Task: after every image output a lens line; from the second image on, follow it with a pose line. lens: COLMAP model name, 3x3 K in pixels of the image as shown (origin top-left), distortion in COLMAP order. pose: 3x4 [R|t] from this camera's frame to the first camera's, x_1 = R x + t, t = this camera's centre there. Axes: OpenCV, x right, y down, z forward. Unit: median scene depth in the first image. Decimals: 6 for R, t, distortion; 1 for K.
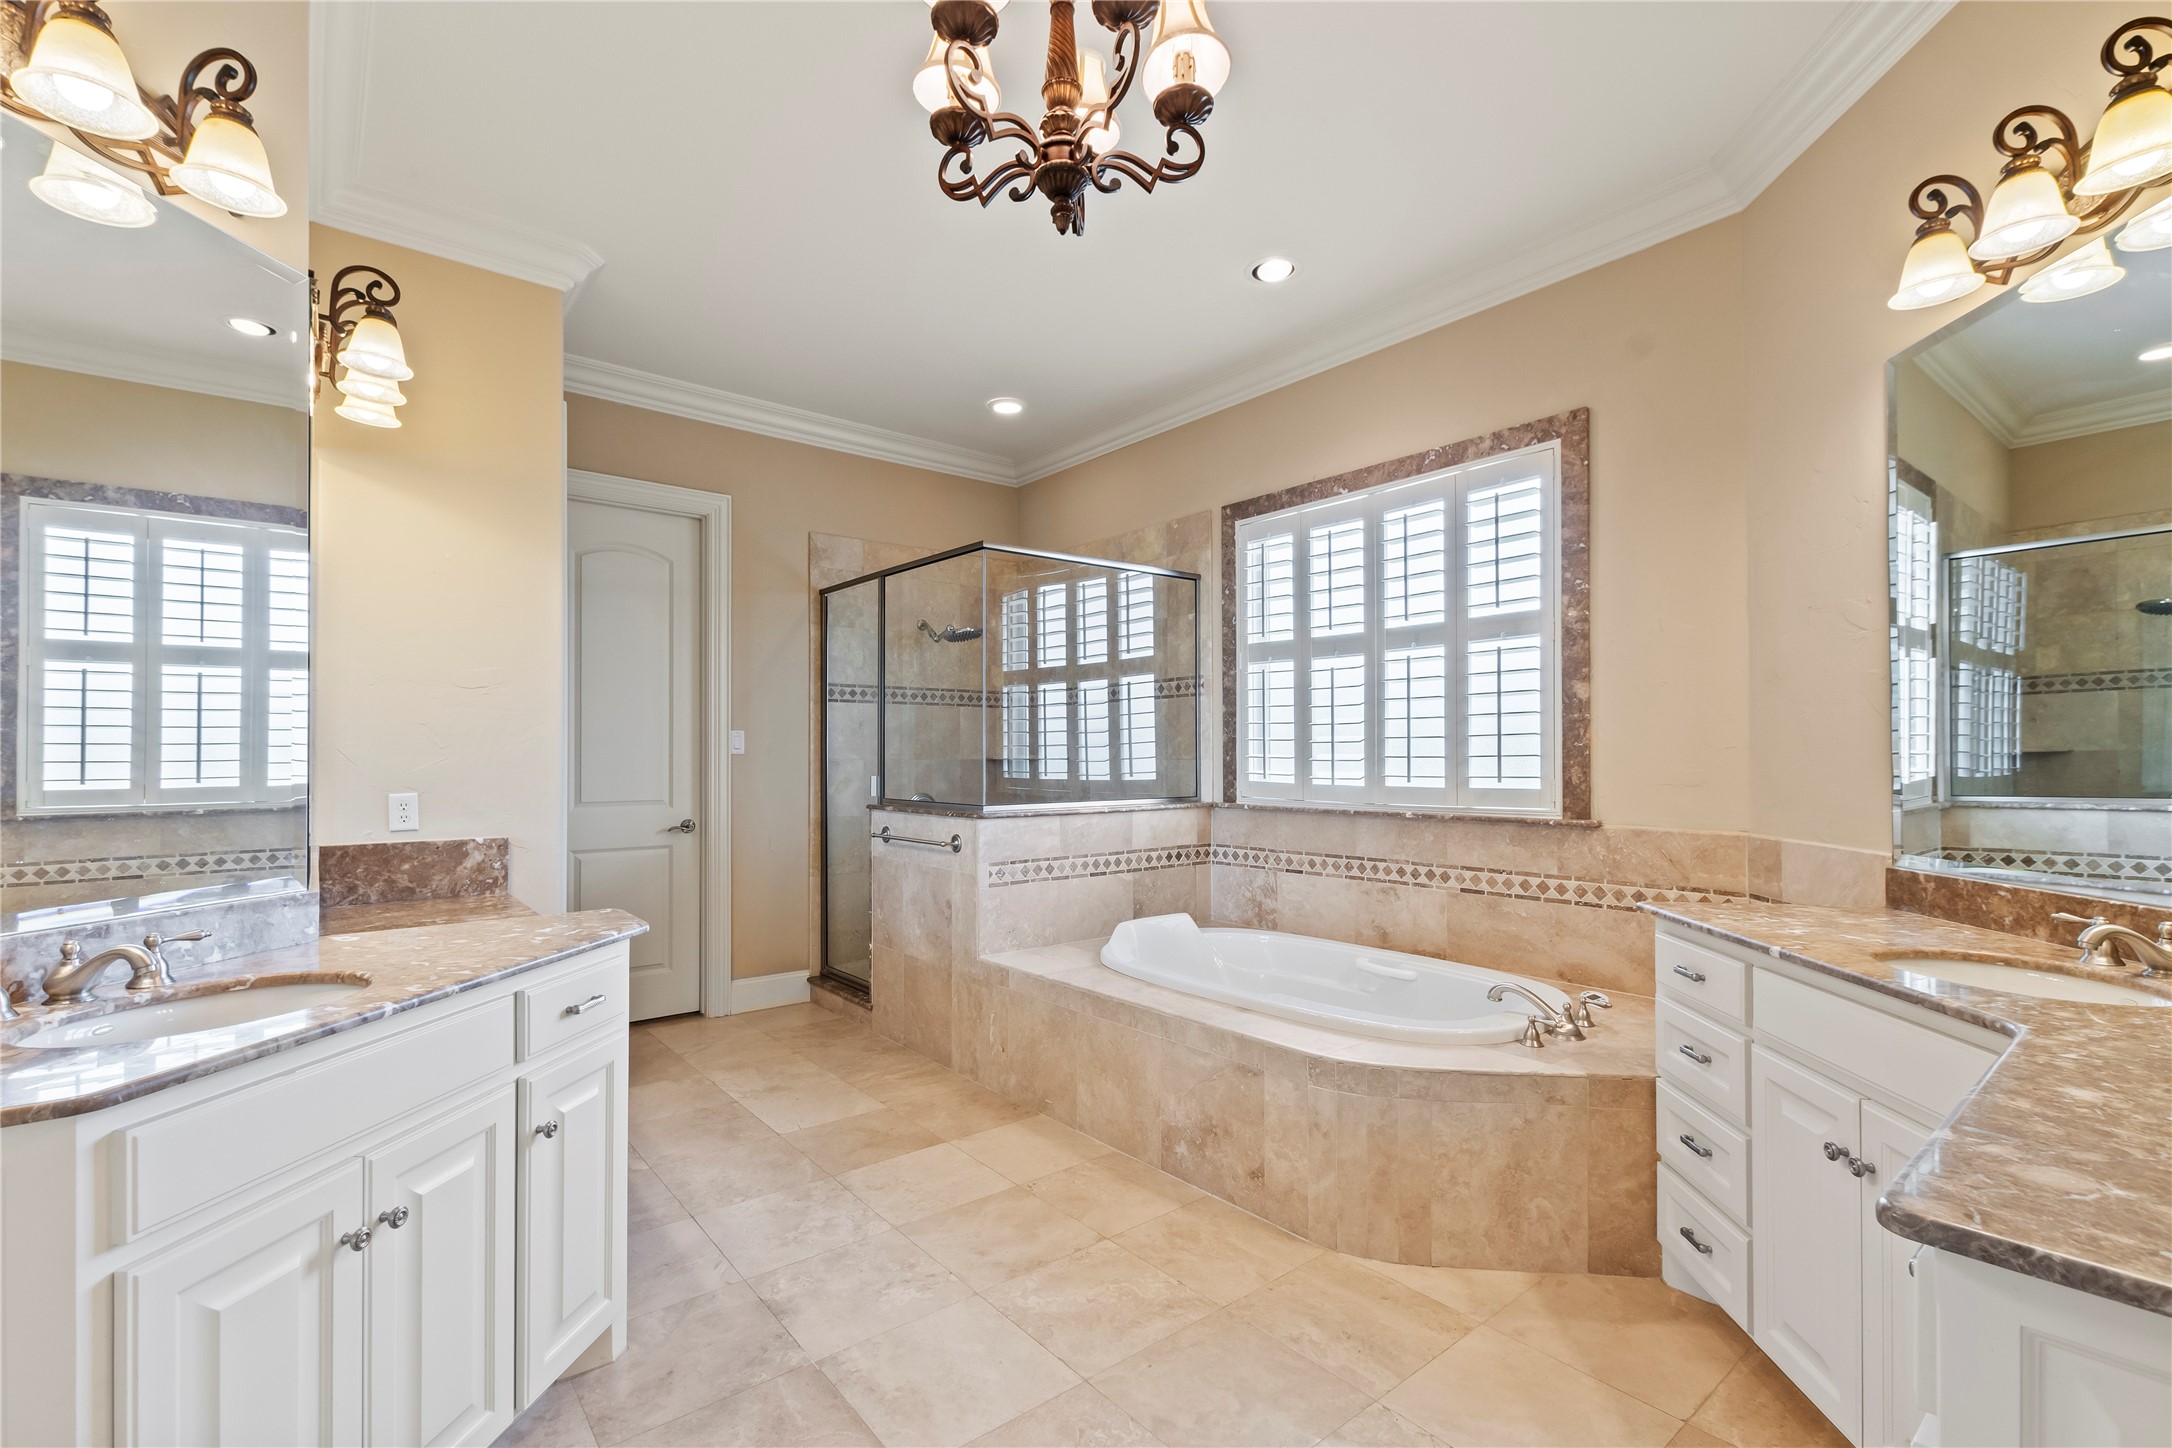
lens RADIAL K [[929.7, 0, 1080.6], [0, 929.7, 729.6], [0, 0, 1]] dist [0.008876, -0.005360]
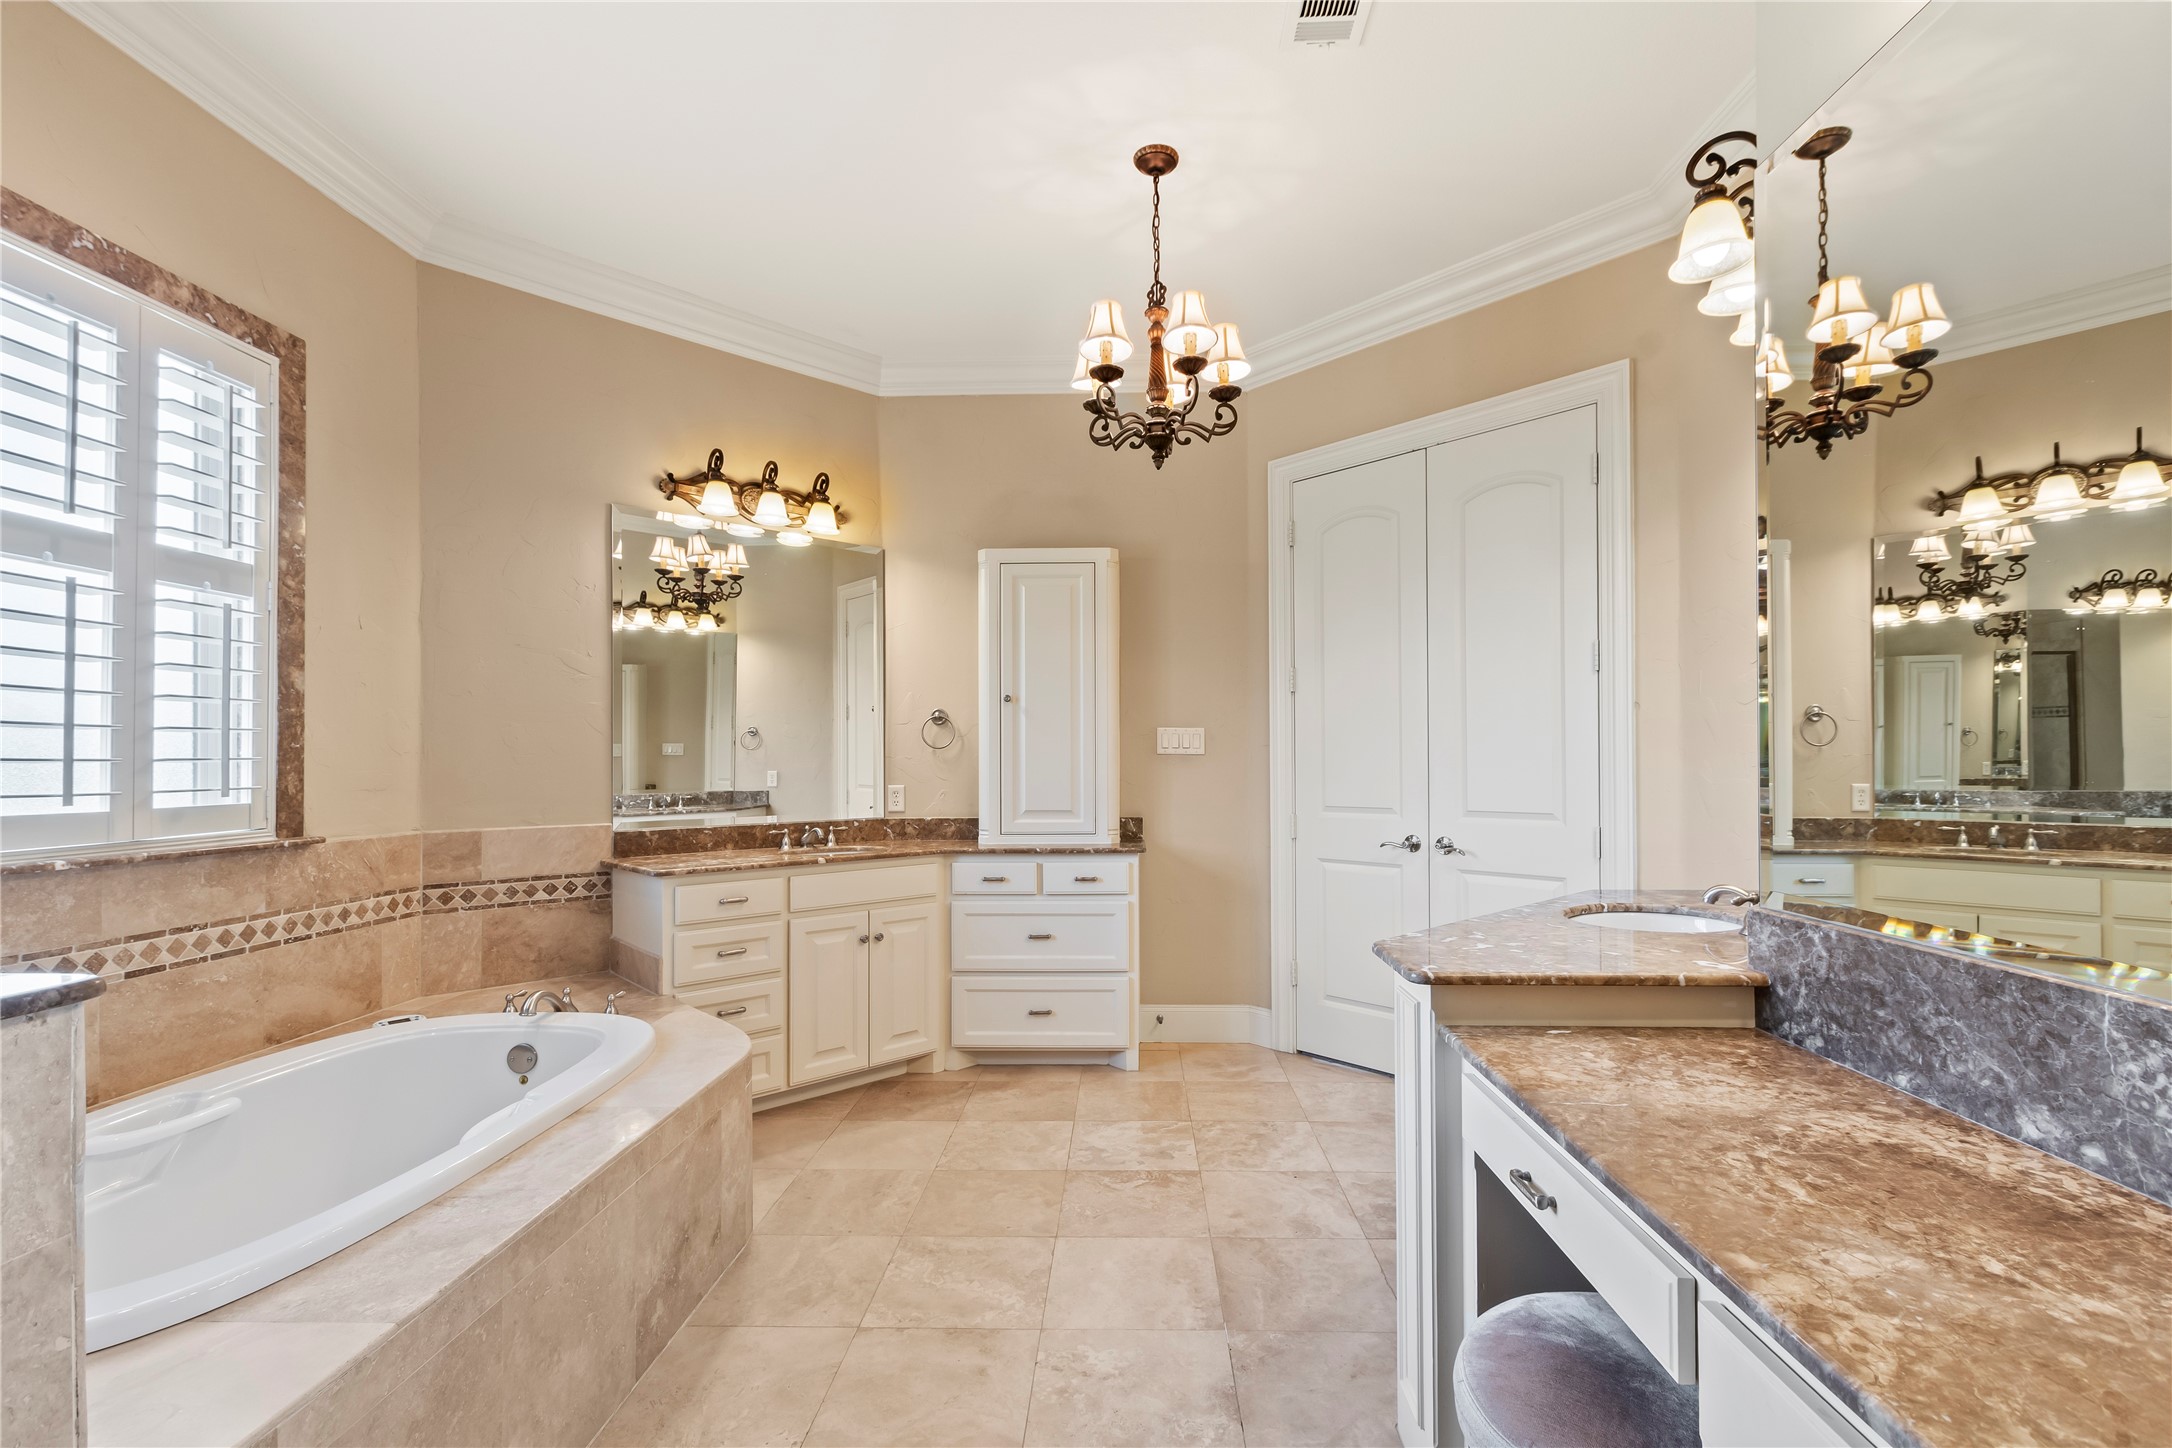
lens RADIAL K [[954.0, 0, 1080.3], [0, 954.0, 732.0], [0, 0, 1]] dist [-0.001287, -0.000318]
pose [[-0.737660, 0.026646, 0.674647, -0.535666], [-0.013866, 0.998412, -0.054594, 0.039706], [-0.675030, -0.049627, -0.736119, 1.142457]]
